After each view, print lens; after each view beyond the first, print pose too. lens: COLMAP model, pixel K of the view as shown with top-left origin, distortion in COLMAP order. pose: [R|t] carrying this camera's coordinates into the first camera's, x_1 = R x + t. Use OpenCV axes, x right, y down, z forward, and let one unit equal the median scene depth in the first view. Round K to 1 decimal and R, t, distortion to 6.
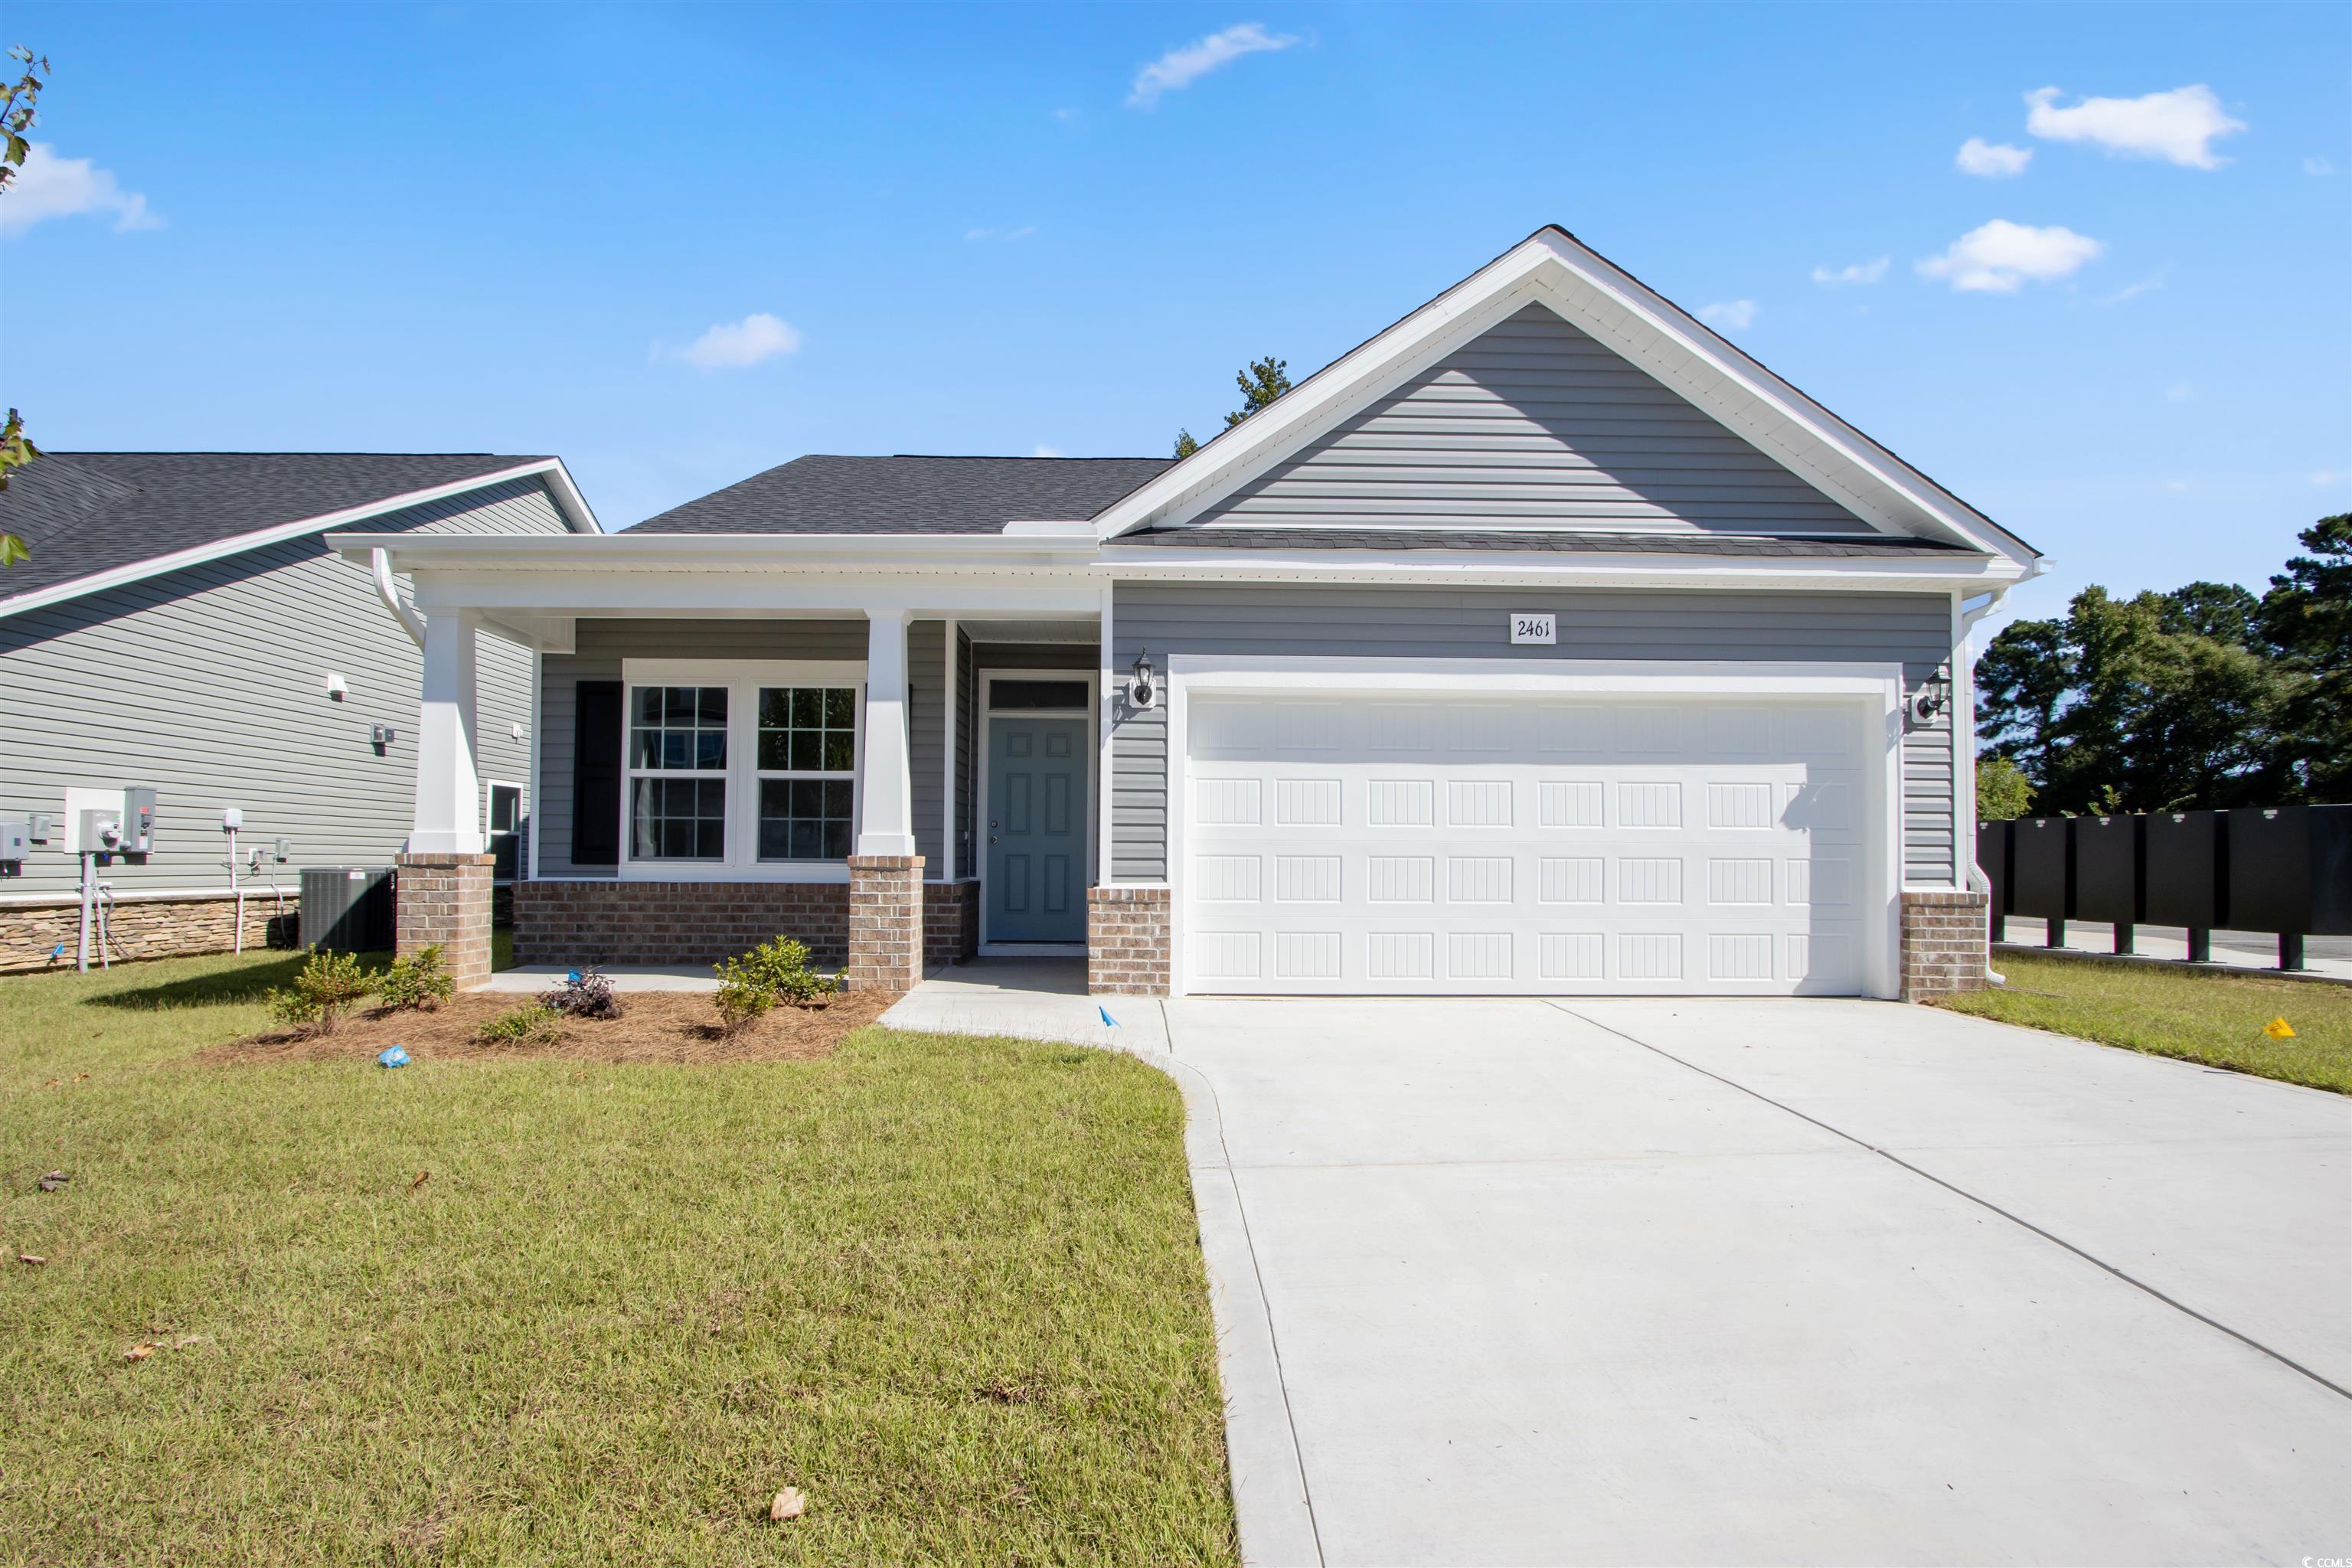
lens RADIAL K [[1090.0, 0, 1195.9], [0, 1090.0, 835.5], [0, 0, 1]] dist [0.011764, -0.004727]
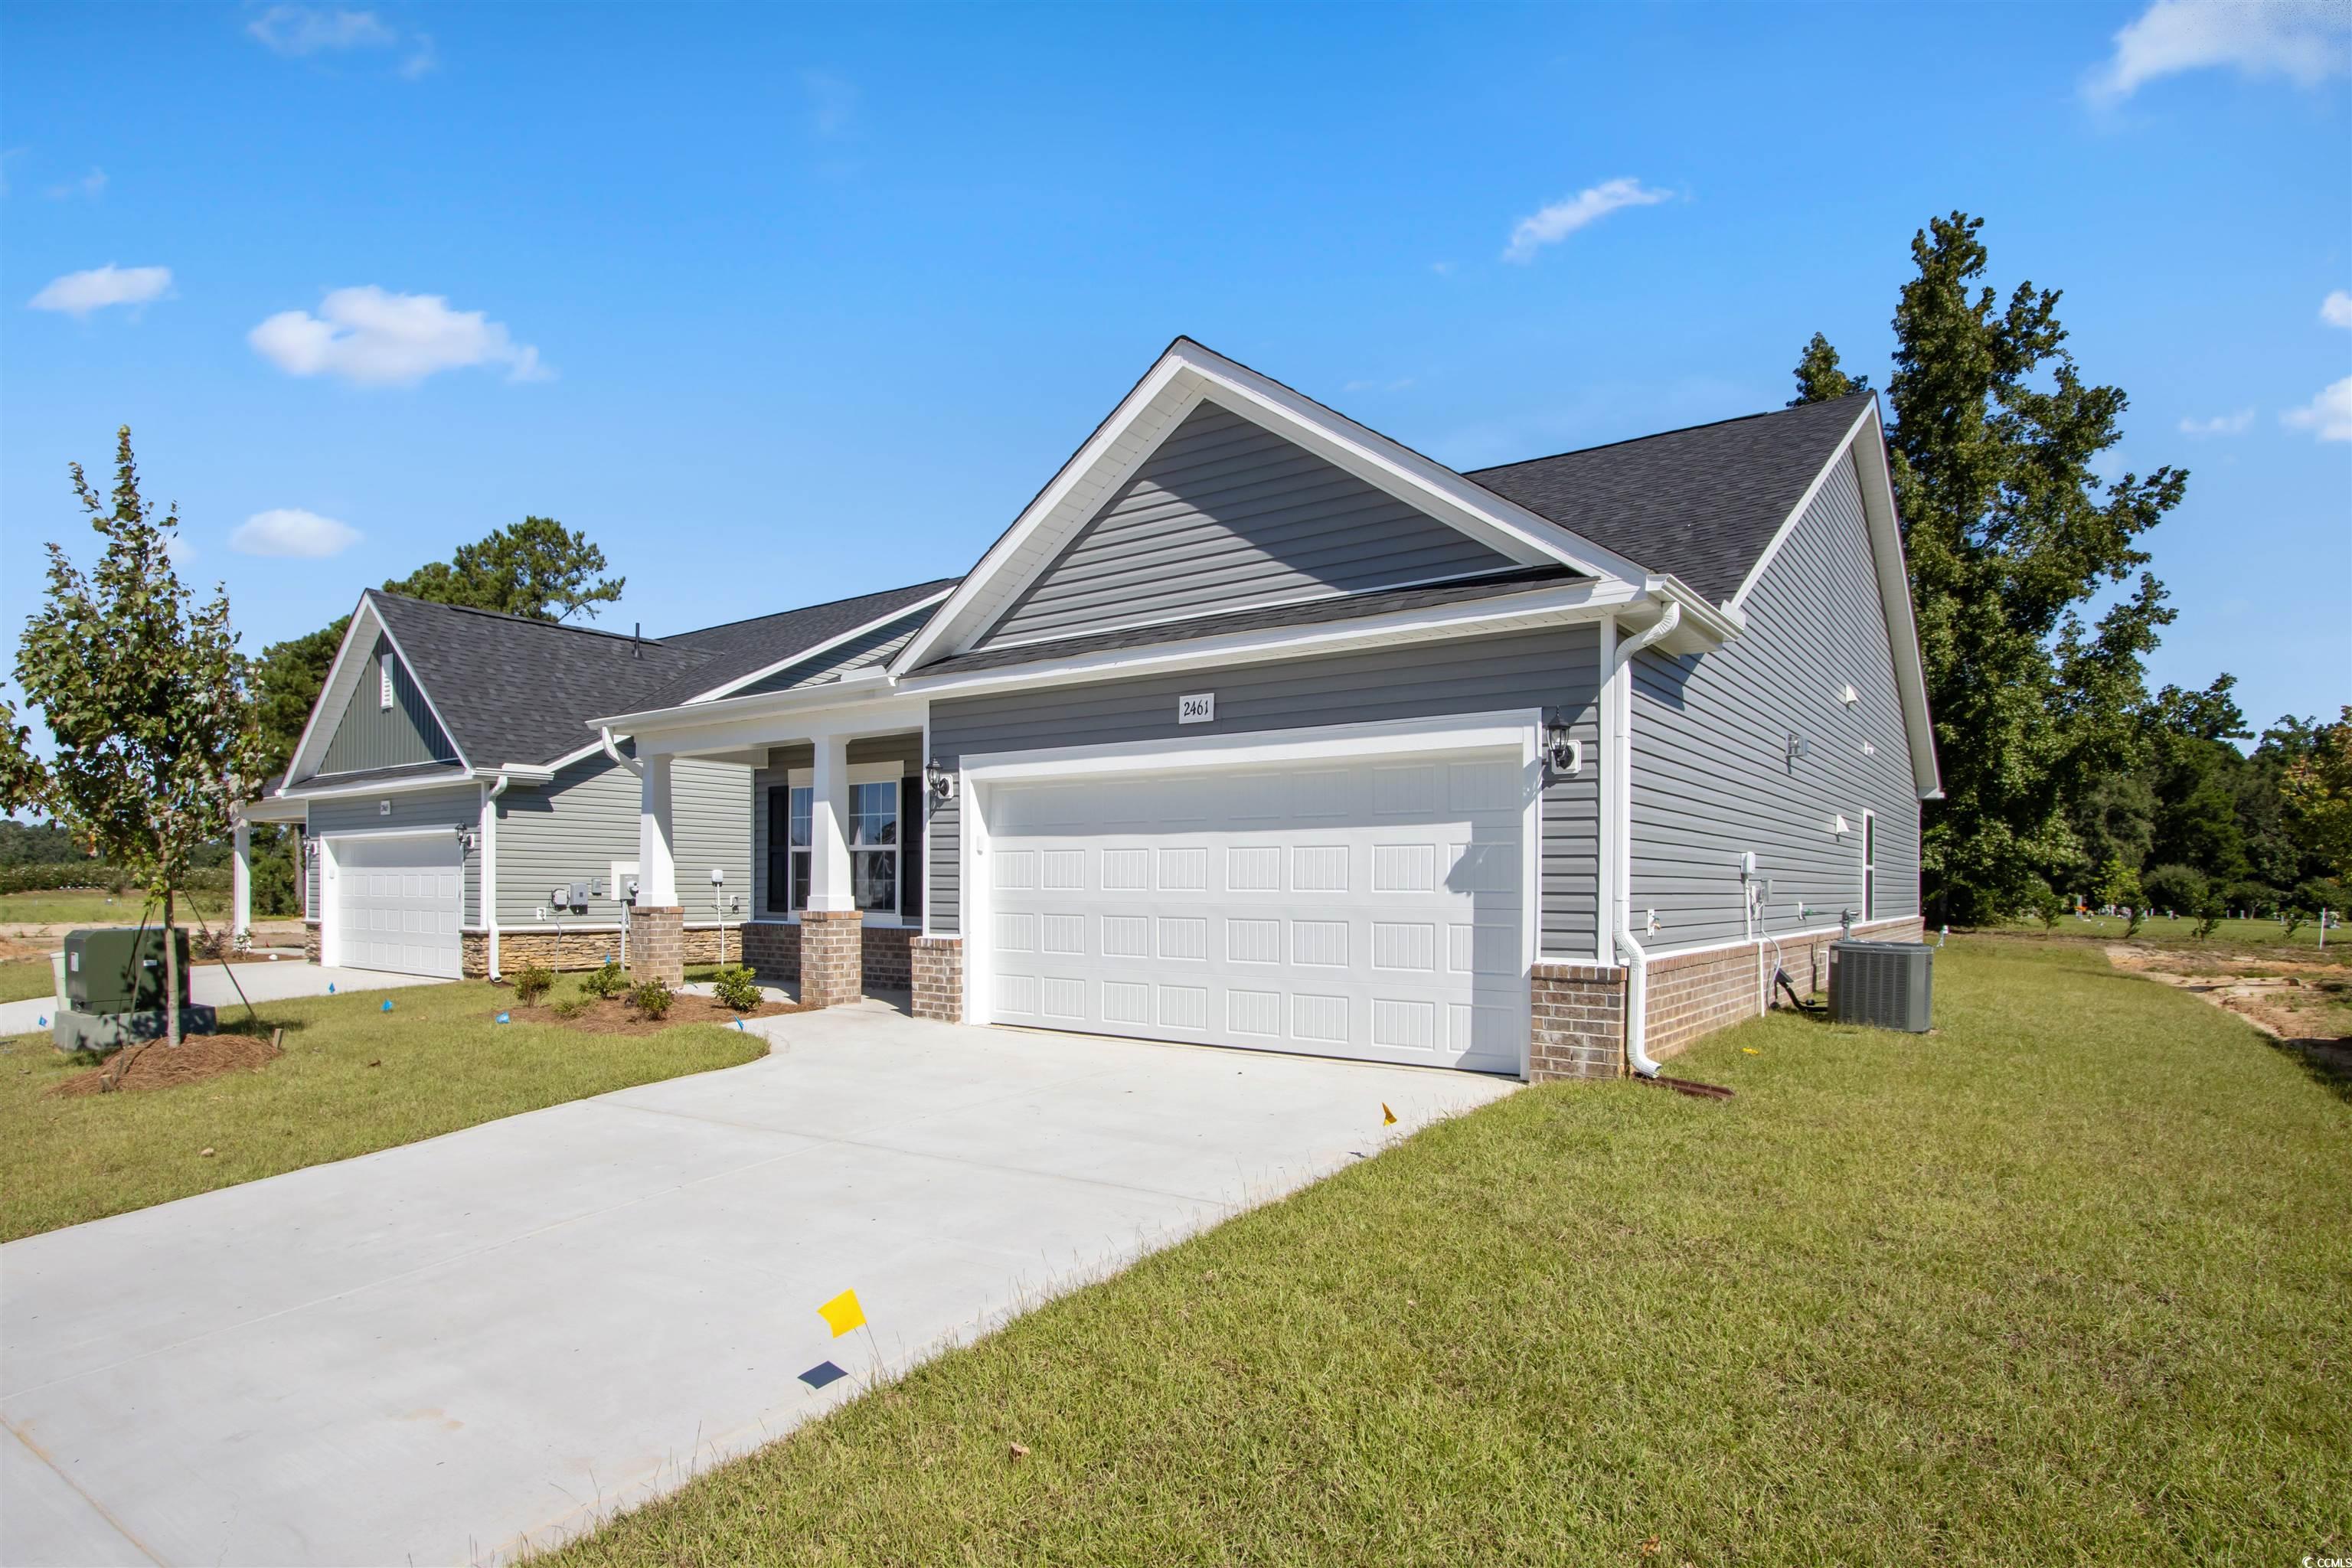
lens RADIAL K [[1280.4, 0, 1208.4], [0, 1280.4, 895.8], [0, 0, 1]] dist [0.025573, -0.000072]
pose [[0.782518, 0.005079, -0.622607, 1.106548], [0.013367, 0.999599, 0.024955, -0.034537], [0.622484, -0.027850, 0.782137, 0.005527]]
